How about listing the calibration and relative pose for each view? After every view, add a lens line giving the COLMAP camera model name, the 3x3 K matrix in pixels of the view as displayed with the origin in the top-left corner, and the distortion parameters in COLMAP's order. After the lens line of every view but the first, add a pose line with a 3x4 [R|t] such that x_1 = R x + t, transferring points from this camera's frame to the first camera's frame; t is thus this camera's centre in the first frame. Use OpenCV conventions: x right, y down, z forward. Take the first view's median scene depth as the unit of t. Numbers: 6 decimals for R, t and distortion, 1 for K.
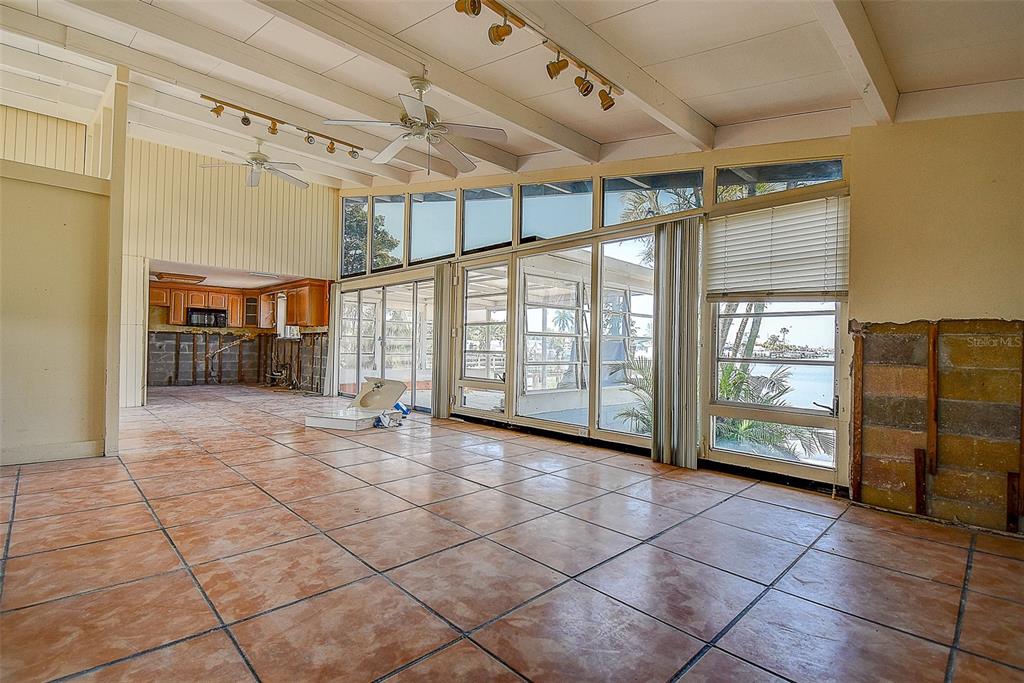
lens RADIAL K [[477.8, 0, 509.3], [0, 477.8, 341.1], [0, 0, 1]] dist [-0.000162, -0.003709]
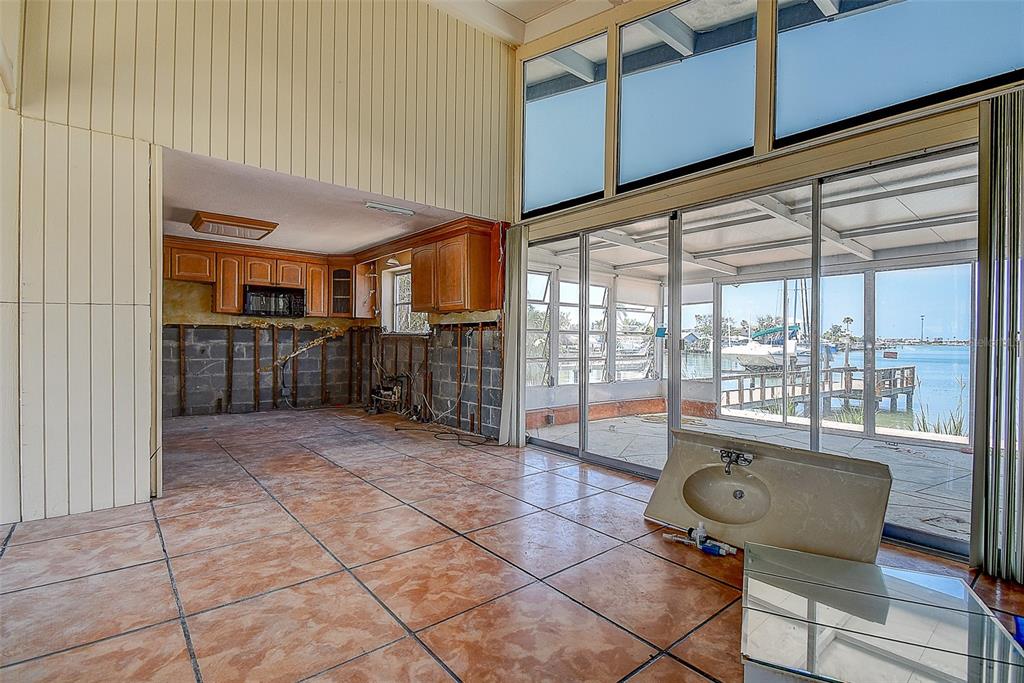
lens RADIAL K [[477.8, 0, 508.7], [0, 477.8, 340.8], [0, 0, 1]] dist [-0.000162, -0.003709]
pose [[0.996942, -0.009844, -0.077524, -0.298454], [0.010815, 0.999868, 0.012118, -0.003280], [0.077394, -0.012920, 0.996917, 0.428380]]
